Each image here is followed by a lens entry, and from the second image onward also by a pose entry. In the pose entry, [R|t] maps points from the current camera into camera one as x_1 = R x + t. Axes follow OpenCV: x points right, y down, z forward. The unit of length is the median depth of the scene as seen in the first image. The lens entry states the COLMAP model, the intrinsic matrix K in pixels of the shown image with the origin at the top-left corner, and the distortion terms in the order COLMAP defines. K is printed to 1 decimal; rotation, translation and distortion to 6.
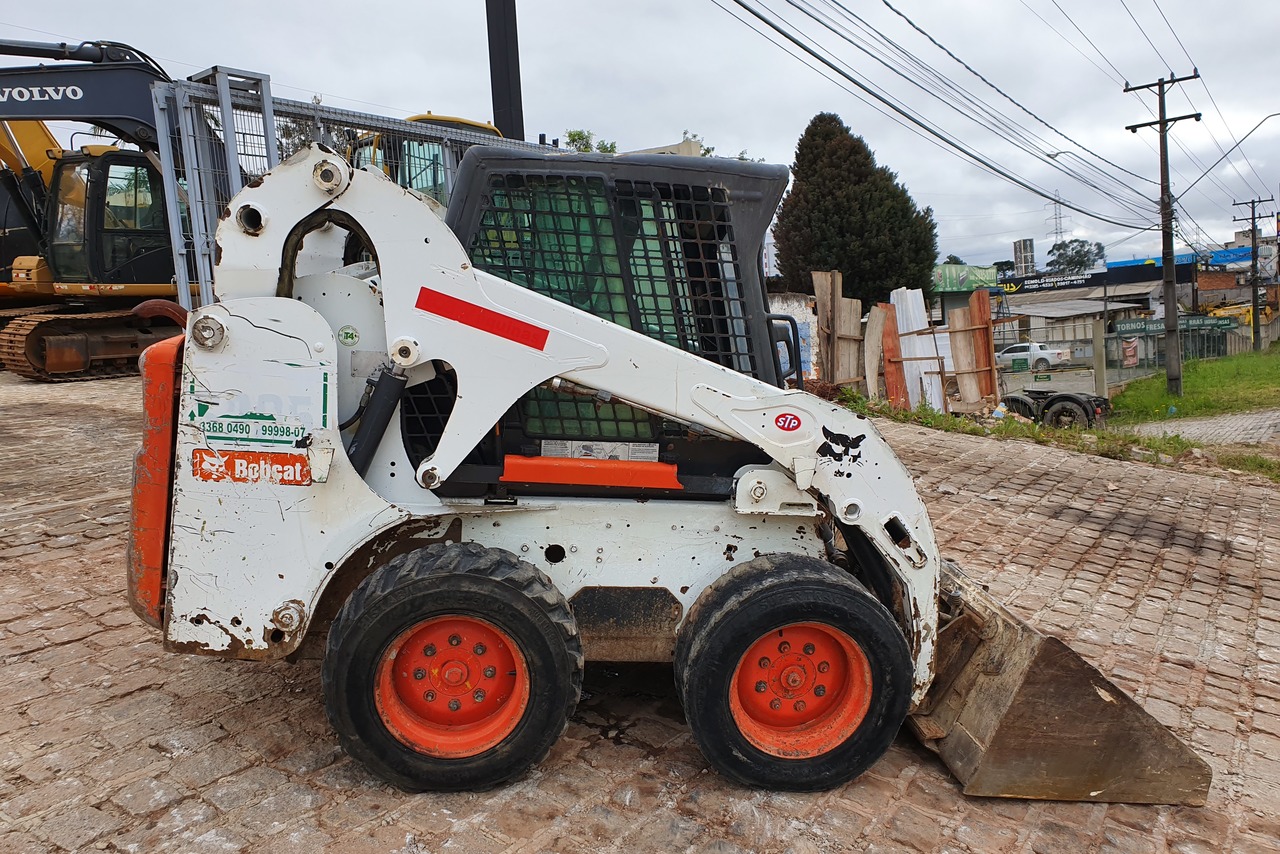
lens RADIAL K [[980.9, 0, 666.3], [0, 980.9, 445.3], [0, 0, 1]] dist [0.029655, -0.025485]
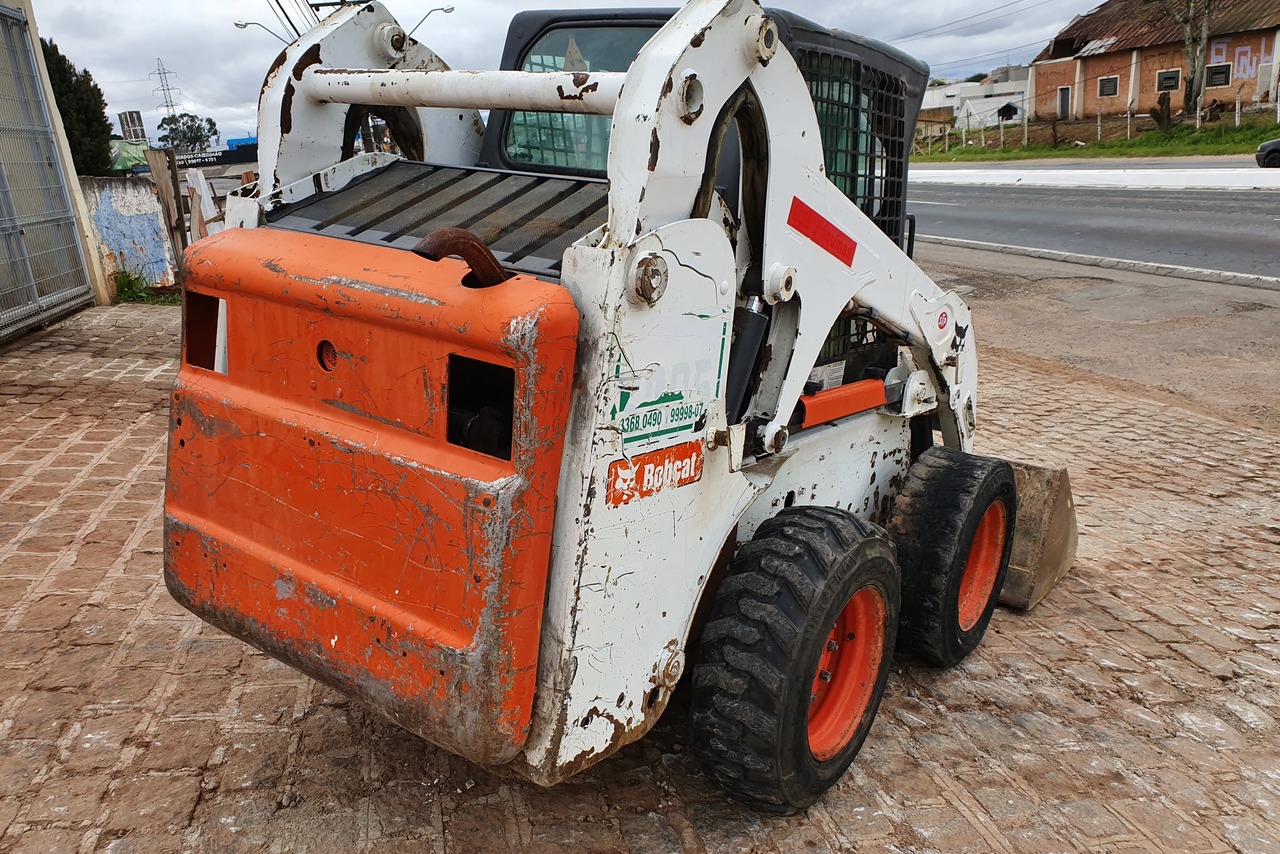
lens RADIAL K [[980.9, 0, 648.0], [0, 980.9, 419.5], [0, 0, 1]] dist [0.029655, -0.025485]
pose [[0.685066, -0.180668, 0.705722, -0.894616], [0.113609, 0.983402, 0.141472, -0.110175], [-0.719567, -0.016742, 0.694221, 0.530089]]
